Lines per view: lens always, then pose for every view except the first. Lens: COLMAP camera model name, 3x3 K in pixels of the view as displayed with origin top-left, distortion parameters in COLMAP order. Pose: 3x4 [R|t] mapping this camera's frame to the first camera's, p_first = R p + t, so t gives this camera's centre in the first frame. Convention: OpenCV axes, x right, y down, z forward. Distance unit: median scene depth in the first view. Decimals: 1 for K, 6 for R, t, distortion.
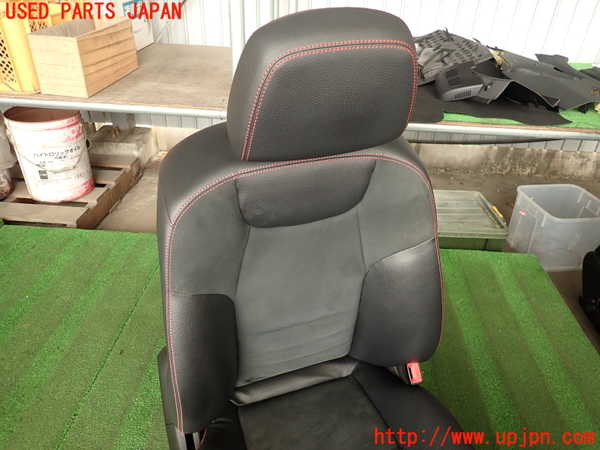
lens RADIAL K [[442.8, 0, 300.0], [0, 442.8, 225.0], [0, 0, 1]] dist [0.004662, 0.000895]
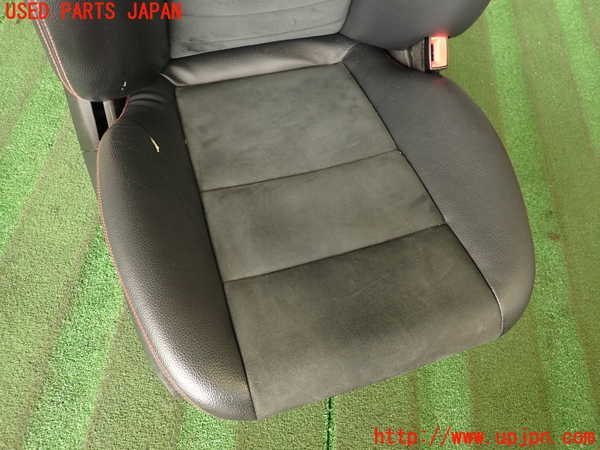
lens RADIAL K [[442.8, 0, 300.0], [0, 442.8, 225.0], [0, 0, 1]] dist [0.004662, 0.000895]
pose [[0.997094, 0.054908, 0.052810, 0.021248], [-0.073949, 0.864213, 0.497663, 0.171887], [-0.018313, -0.500122, 0.865761, 0.208336]]
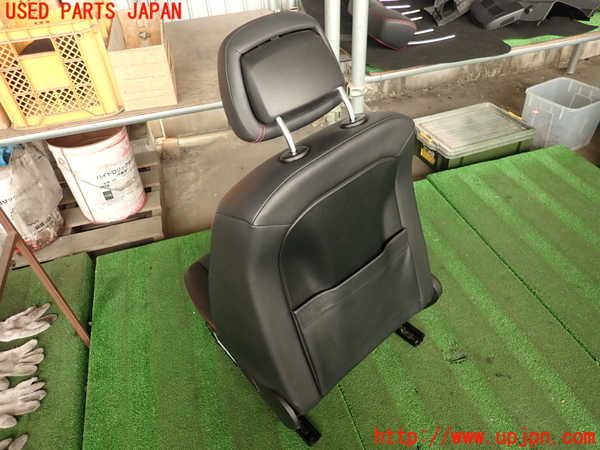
lens RADIAL K [[442.8, 0, 300.0], [0, 442.8, 225.0], [0, 0, 1]] dist [0.004662, 0.000895]
pose [[0.935282, -0.294090, 0.196872, -0.590674], [0.263520, 0.950040, 0.167276, -0.152273], [-0.236231, -0.104571, 0.966054, -0.023192]]
